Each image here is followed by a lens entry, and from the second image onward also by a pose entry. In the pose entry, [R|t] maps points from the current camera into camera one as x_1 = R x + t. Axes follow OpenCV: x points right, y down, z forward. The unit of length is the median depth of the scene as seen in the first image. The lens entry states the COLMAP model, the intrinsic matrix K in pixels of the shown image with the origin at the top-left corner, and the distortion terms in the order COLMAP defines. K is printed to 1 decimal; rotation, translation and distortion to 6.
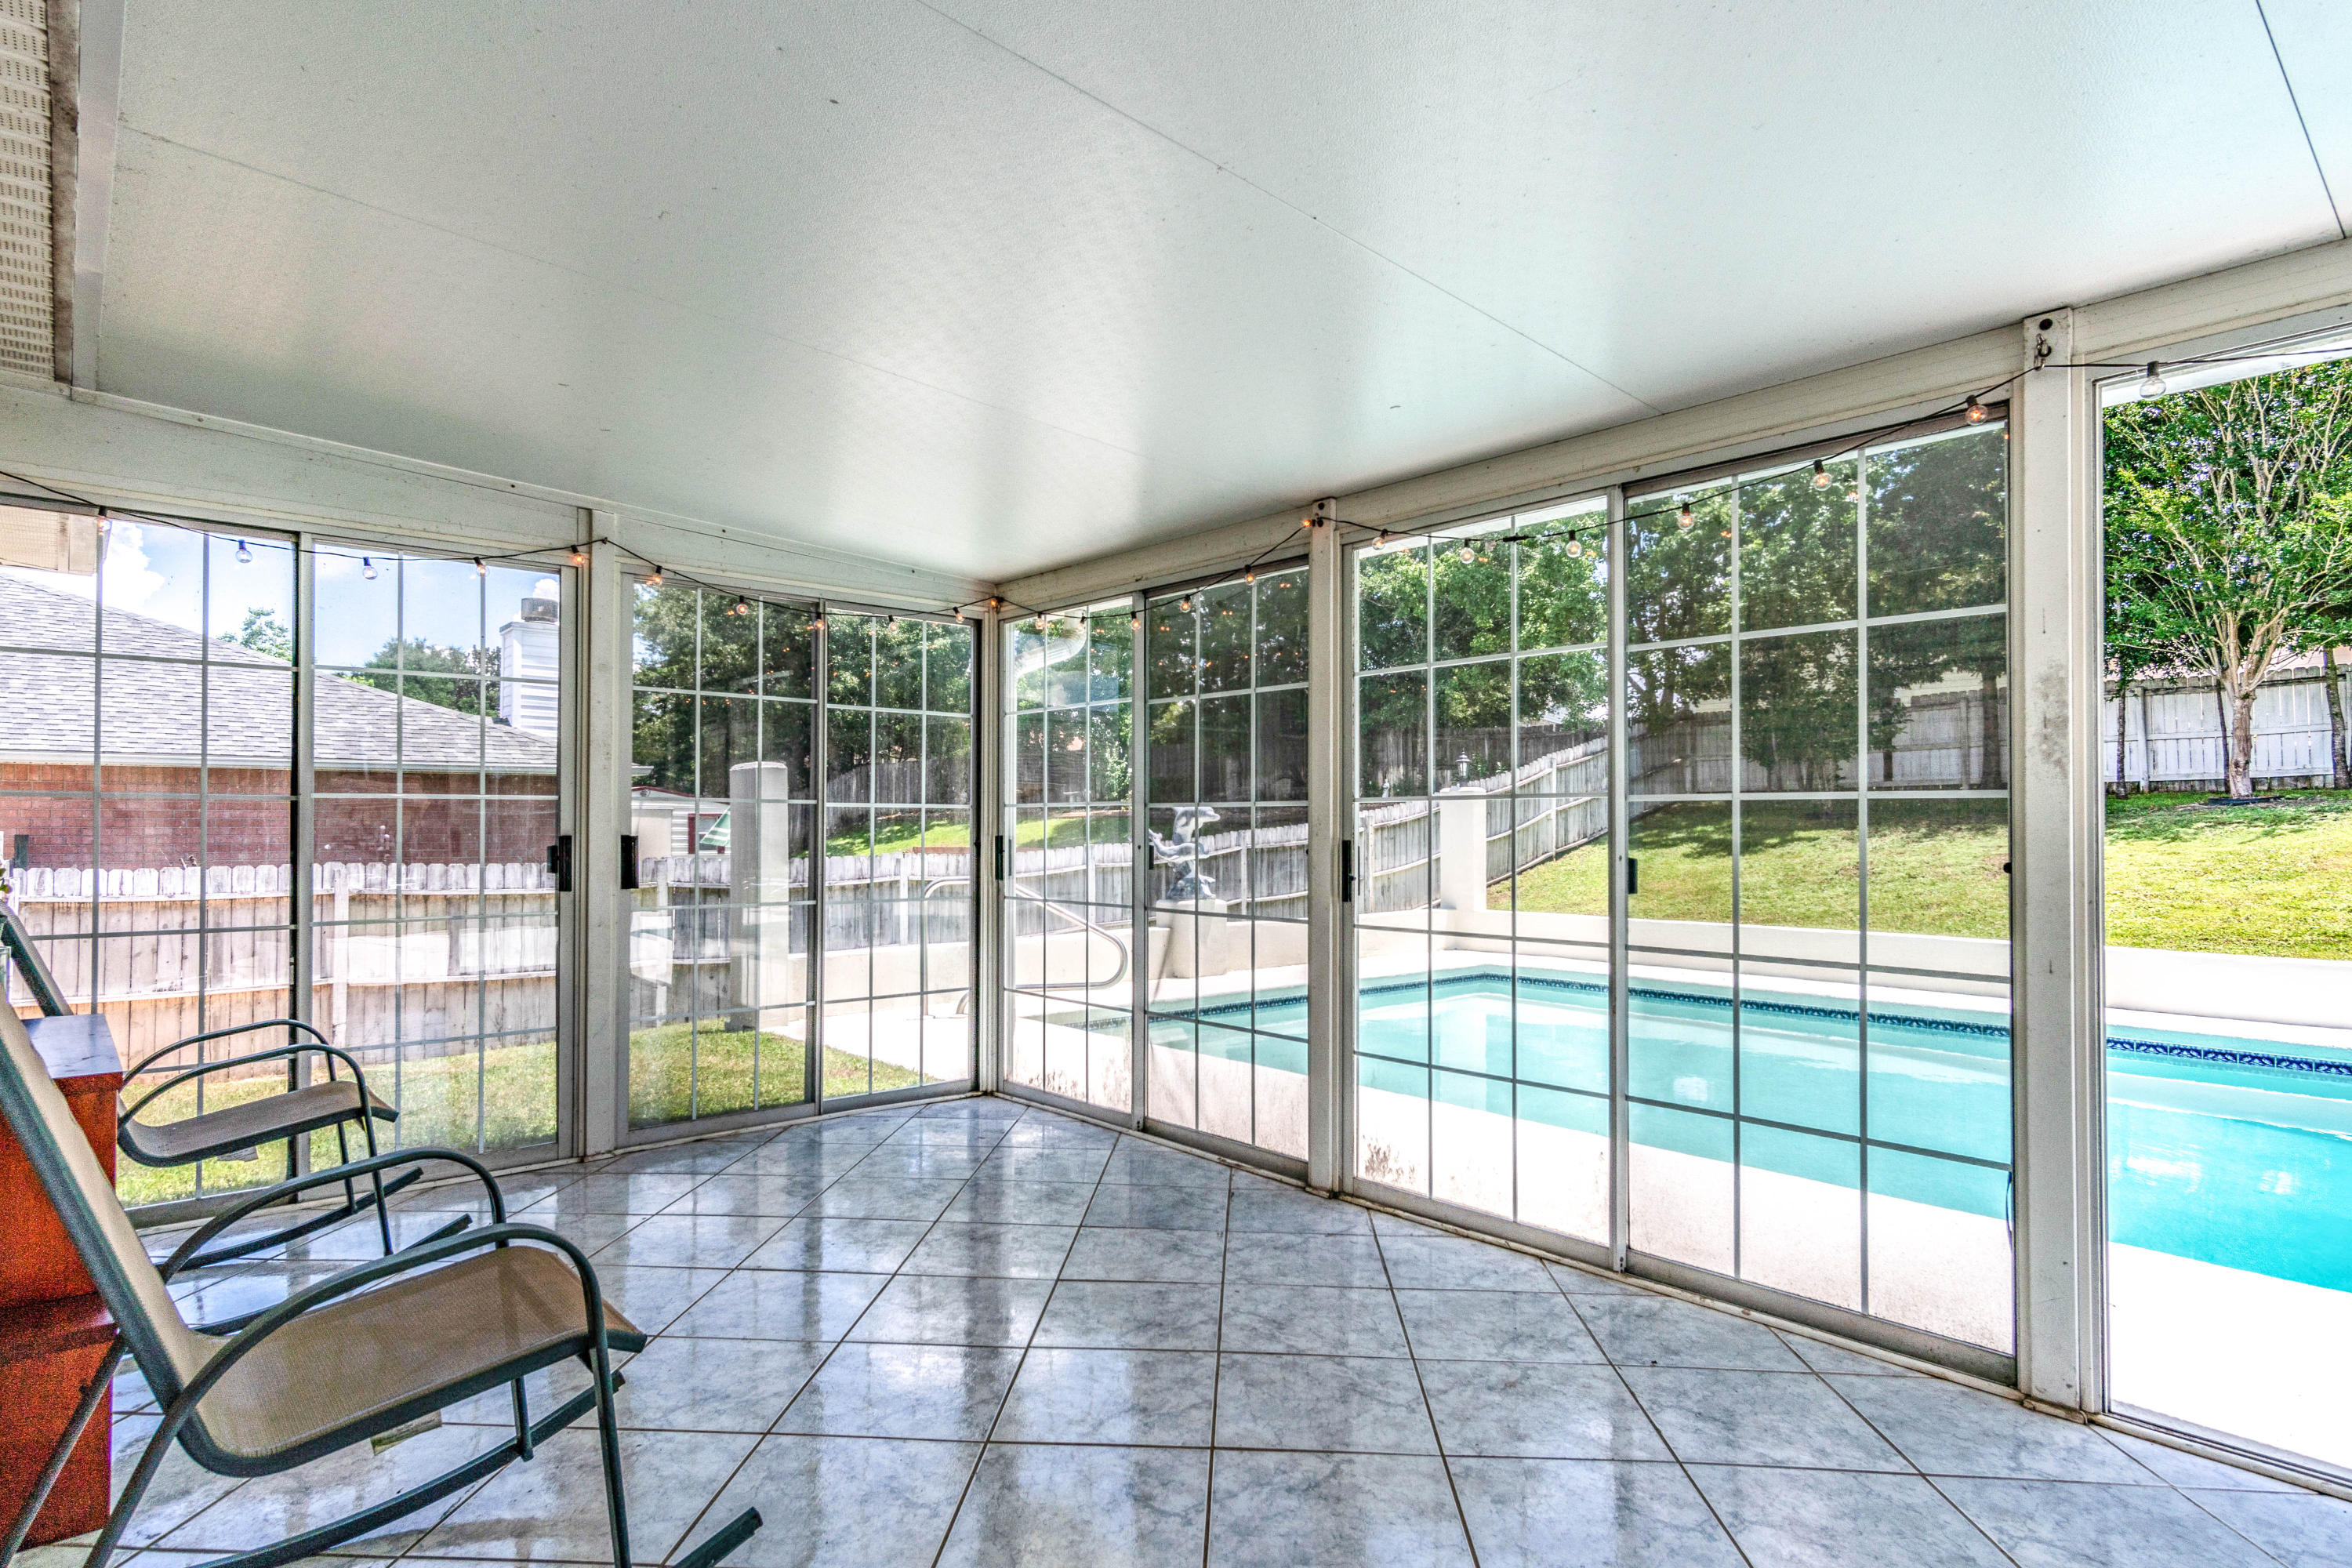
lens RADIAL K [[1215.0, 0, 1176.0], [0, 1215.0, 784.0], [0, 0, 1]] dist [0.004721, 0.000689]
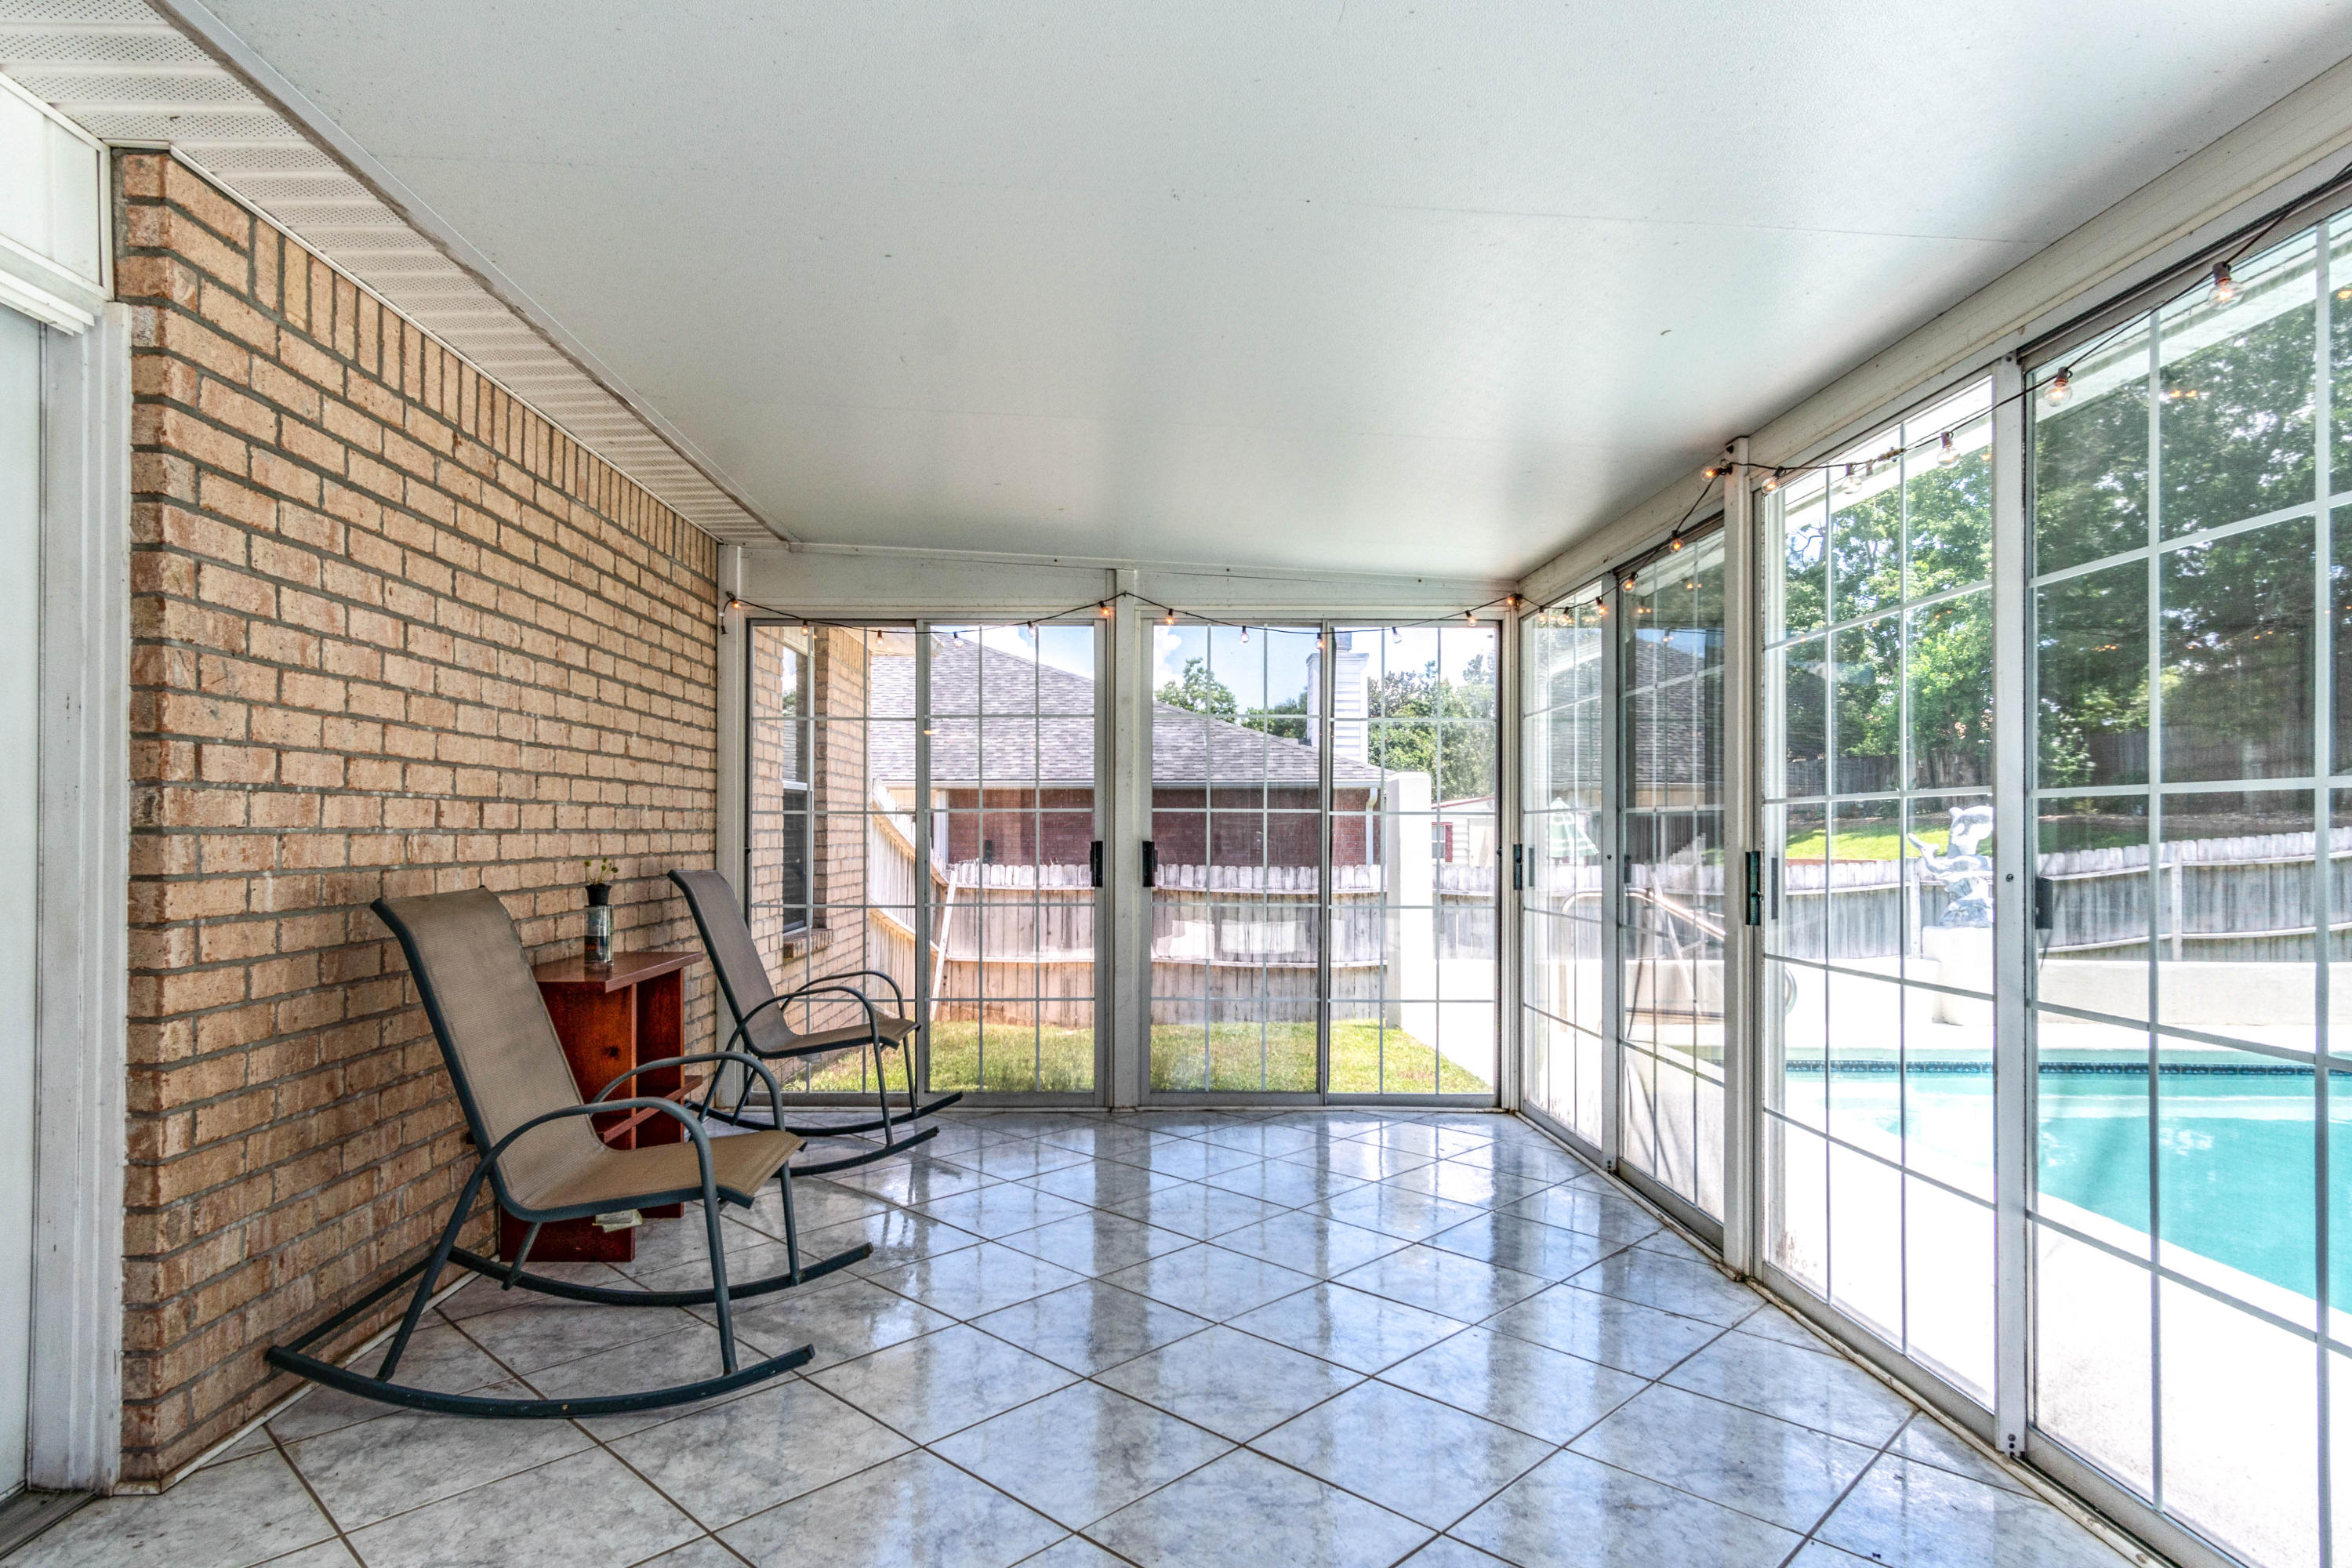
lens RADIAL K [[1257.0, 0, 1176.0], [0, 1257.0, 784.0], [0, 0, 1]] dist [0.004442, 0.000316]
pose [[0.766315, -0.025213, -0.641970, 0.286962], [0.021206, 0.999678, -0.013947, 0.003765], [0.642115, -0.002926, 0.766603, 0.069507]]
